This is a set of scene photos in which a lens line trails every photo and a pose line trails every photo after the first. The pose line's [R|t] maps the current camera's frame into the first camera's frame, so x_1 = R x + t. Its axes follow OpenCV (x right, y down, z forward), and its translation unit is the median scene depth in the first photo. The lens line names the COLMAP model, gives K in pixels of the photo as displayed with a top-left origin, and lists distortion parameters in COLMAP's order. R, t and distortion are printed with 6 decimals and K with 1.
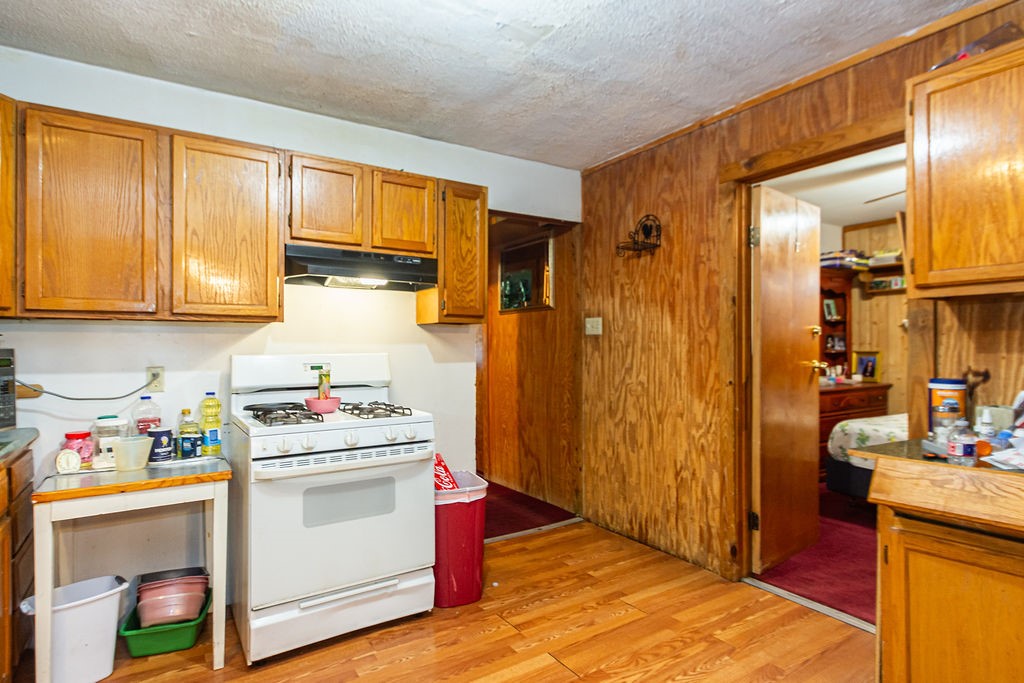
lens RADIAL K [[549.4, 0, 510.8], [0, 549.4, 342.9], [0, 0, 1]] dist [0.003283, -0.003107]
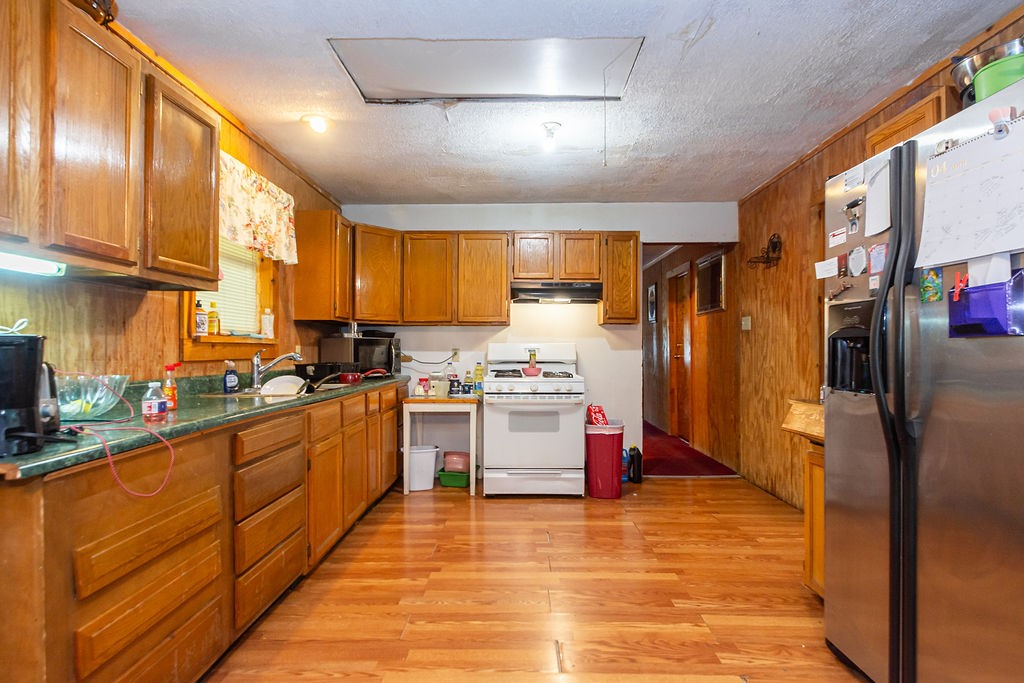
lens RADIAL K [[509.0, 0, 513.5], [0, 509.0, 344.3], [0, 0, 1]] dist [-0.009097, -0.001819]
pose [[0.831581, -0.002398, -0.555398, 0.464609], [-0.000132, 0.999990, -0.004516, 0.030098], [0.555403, 0.003829, 0.831572, -0.350013]]
